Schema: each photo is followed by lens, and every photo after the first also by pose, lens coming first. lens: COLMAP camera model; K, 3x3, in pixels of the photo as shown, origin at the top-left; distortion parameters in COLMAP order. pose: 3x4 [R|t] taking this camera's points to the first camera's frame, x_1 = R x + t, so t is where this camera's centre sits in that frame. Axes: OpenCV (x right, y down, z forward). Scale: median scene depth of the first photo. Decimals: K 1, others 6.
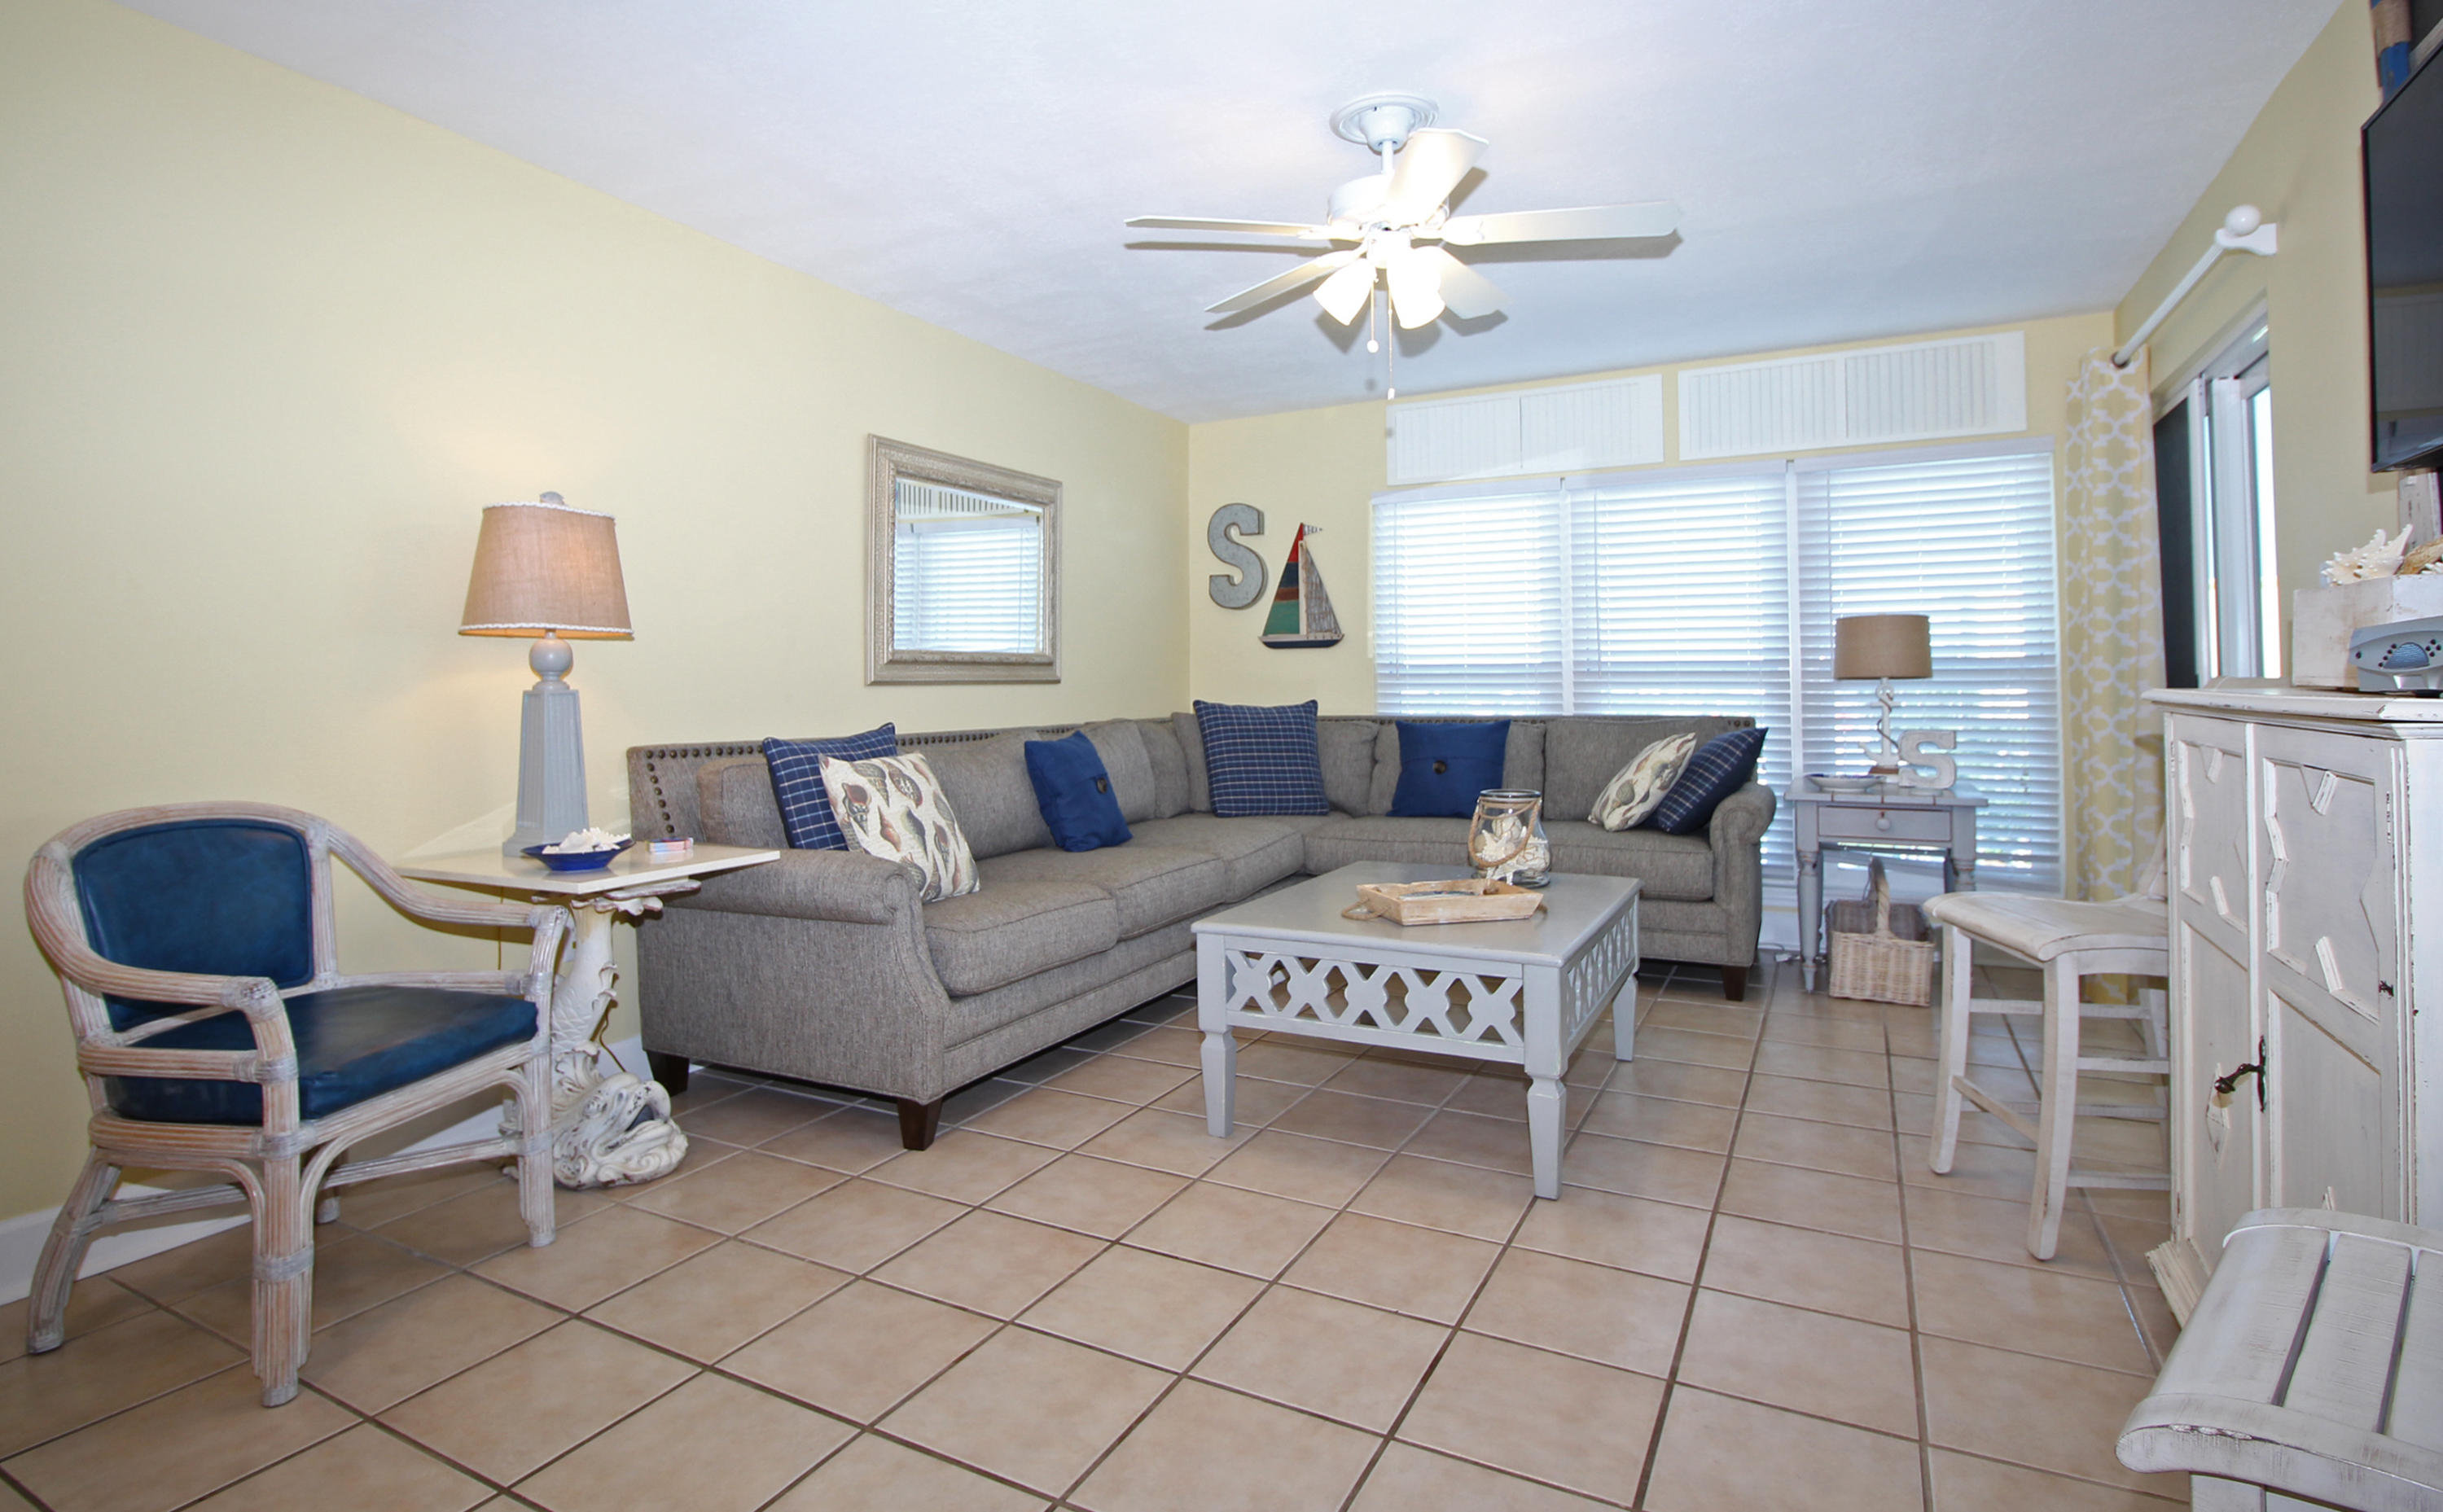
lens RADIAL K [[1208.3, 0, 1180.1], [0, 1208.3, 636.2], [0, 0, 1]] dist [-0.006619, -0.009353]
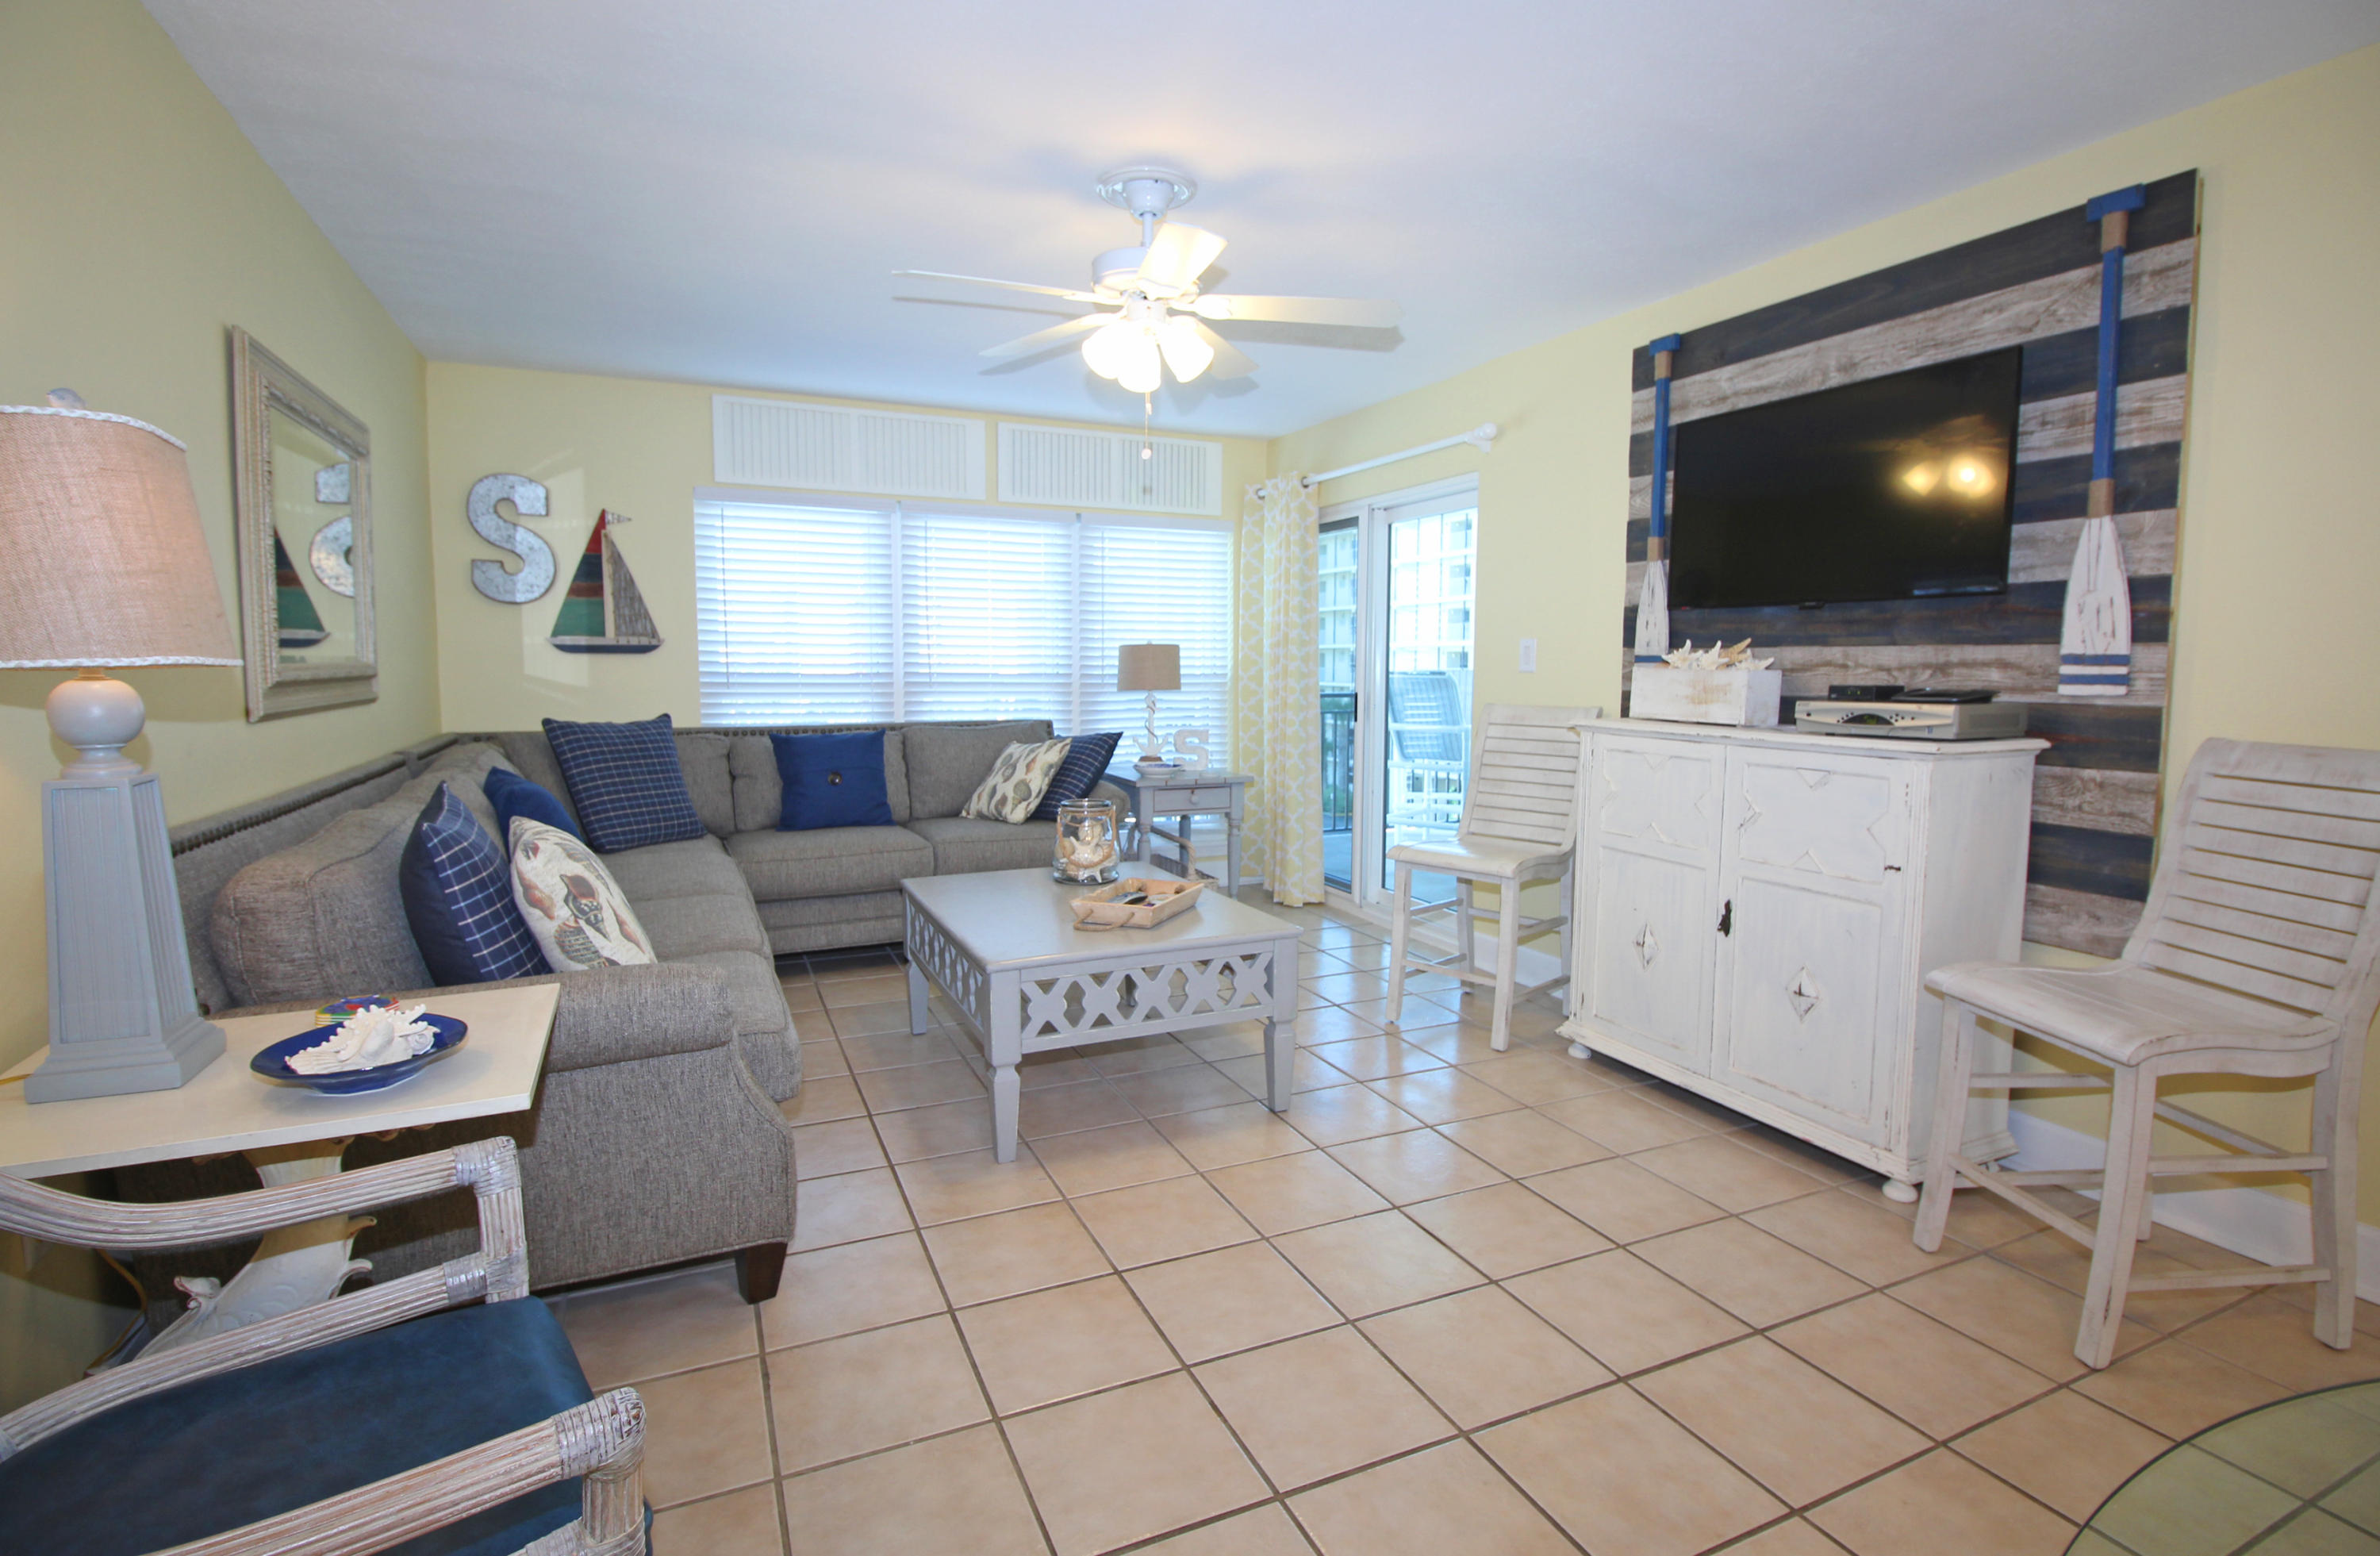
lens RADIAL K [[1128.8, 0, 1182.8], [0, 1128.8, 761.7], [0, 0, 1]] dist [-0.005839, -0.010674]
pose [[0.606794, -0.060536, 0.792551, -0.527942], [-0.039336, 0.993587, 0.106008, -0.026575], [-0.793885, -0.095501, 0.600521, 0.288446]]
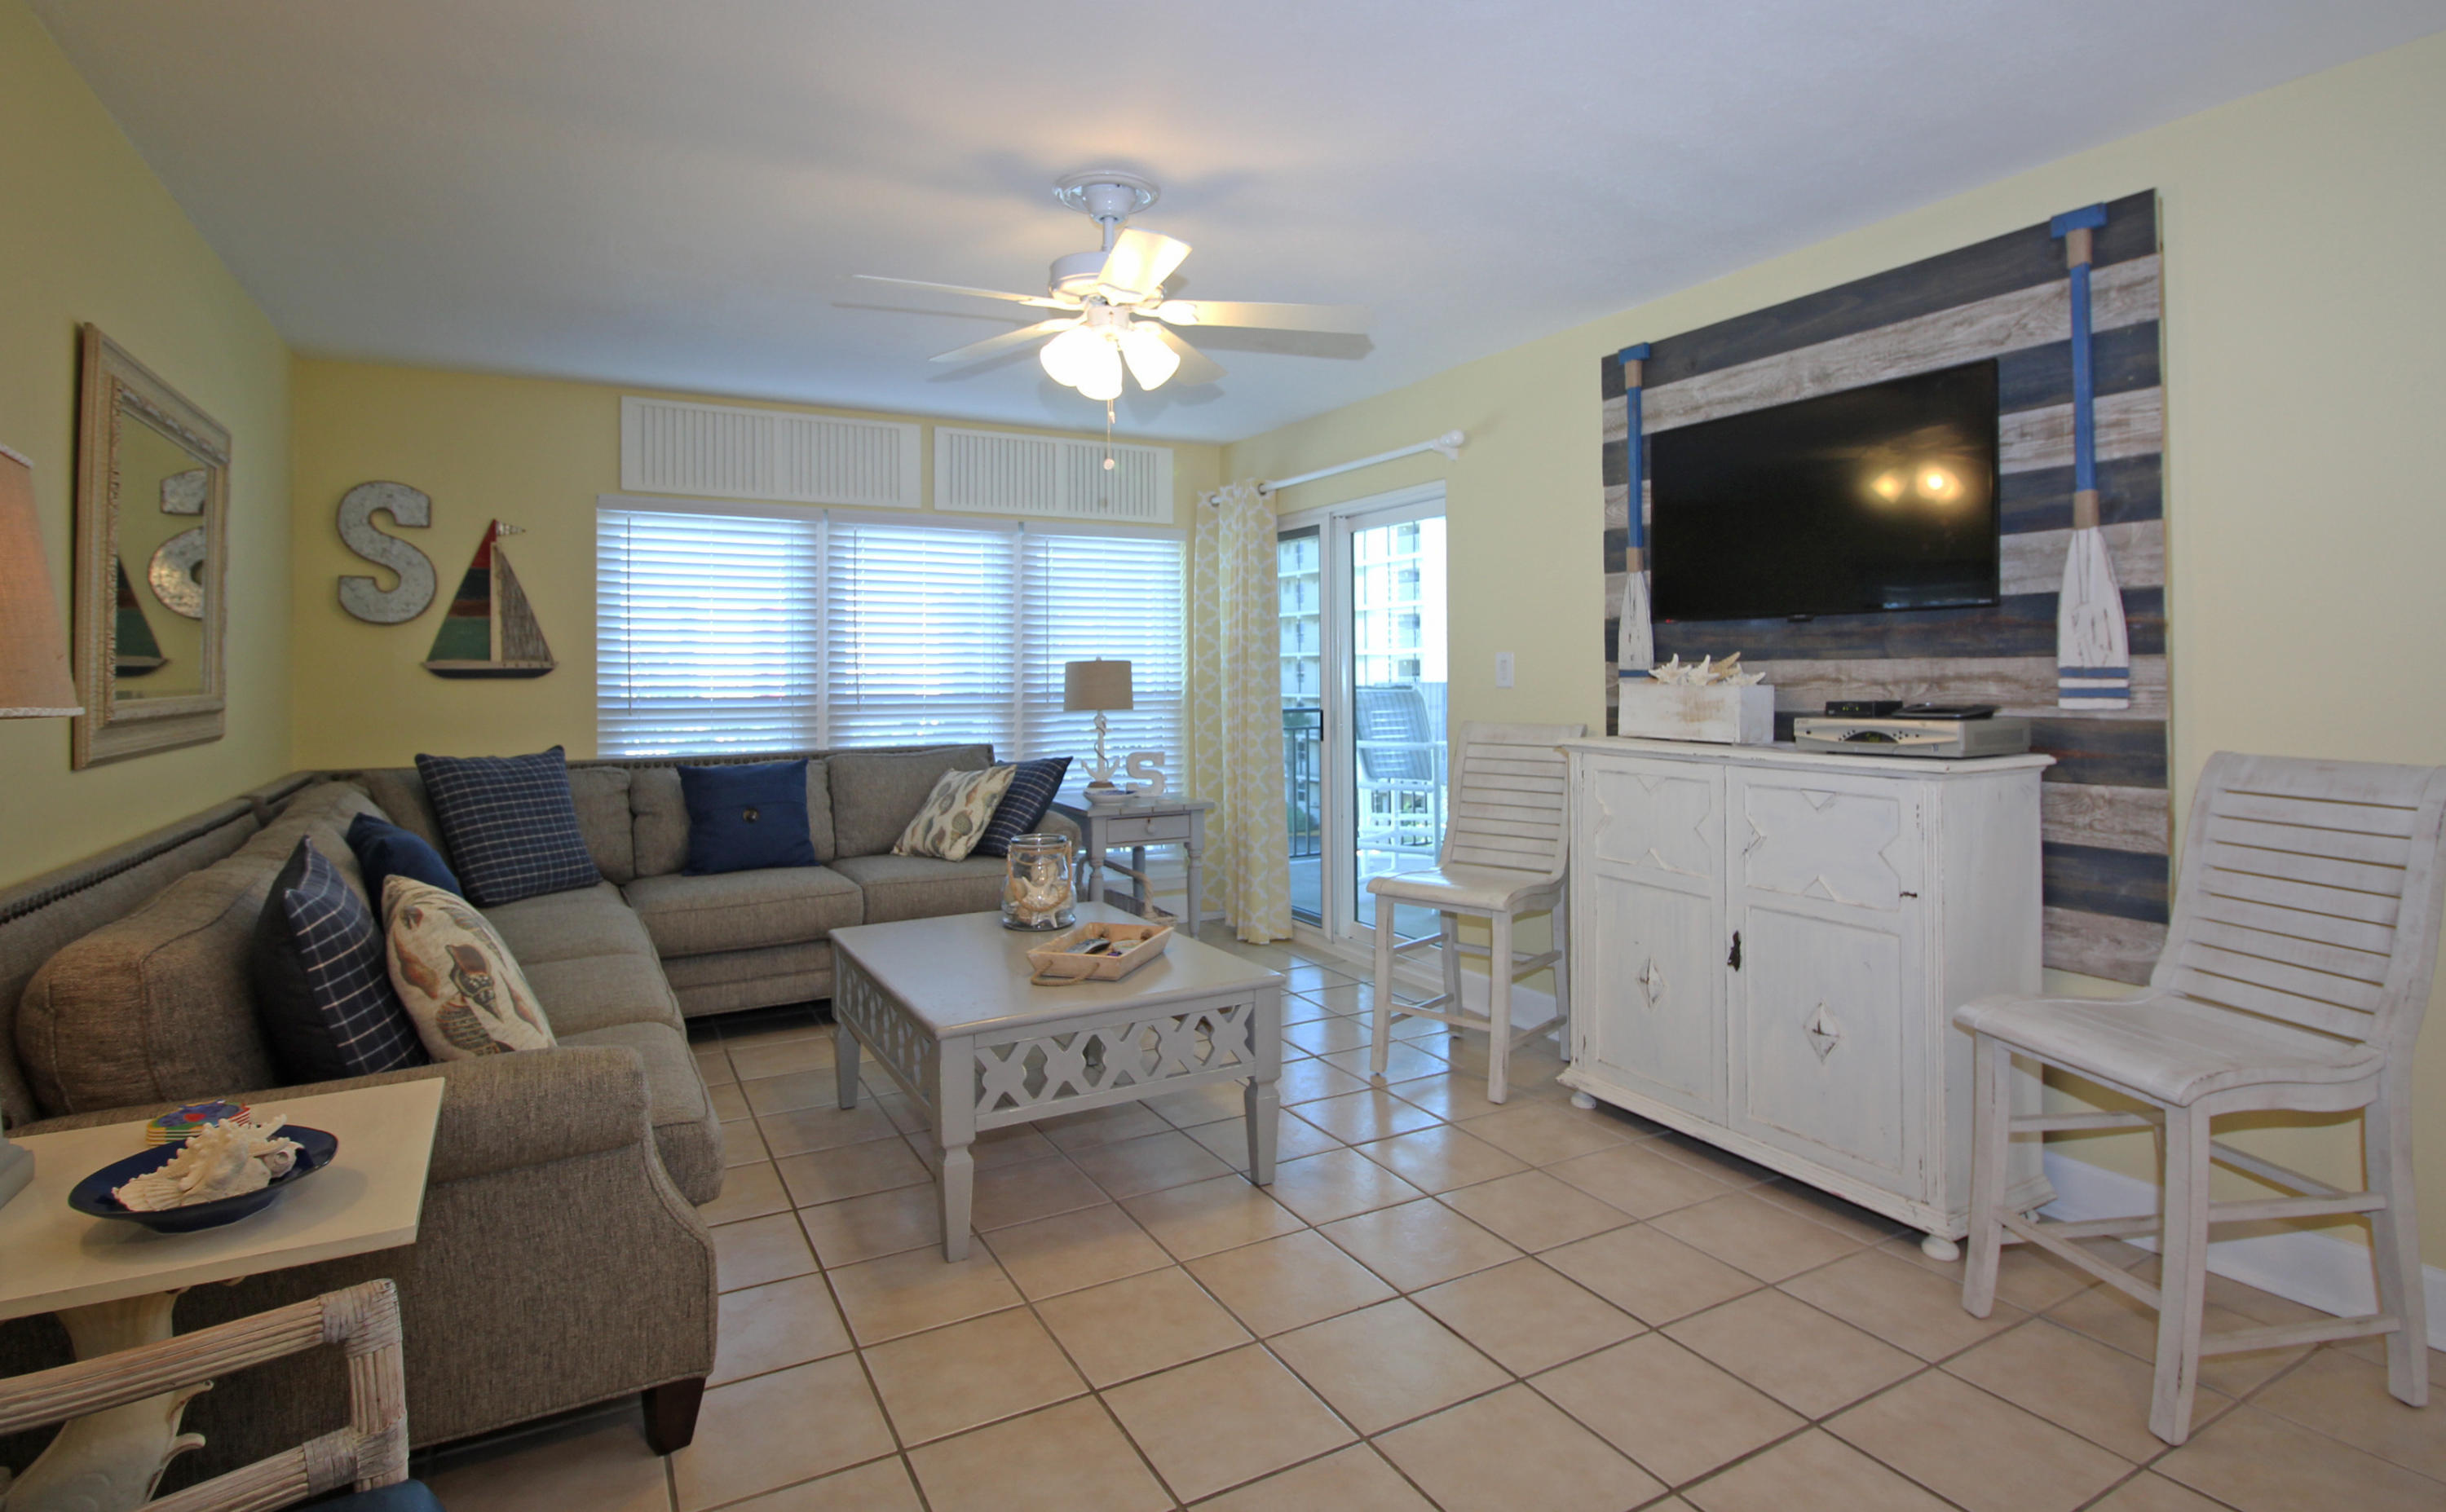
lens RADIAL K [[1209.7, 0, 1207.5], [0, 1209.7, 660.6], [0, 0, 1]] dist [-0.006619, -0.009353]
pose [[0.546735, 0.011038, 0.837233, -0.531310], [-0.029022, 0.999562, 0.005774, -0.034522], [-0.836803, -0.027455, 0.546816, 0.314909]]
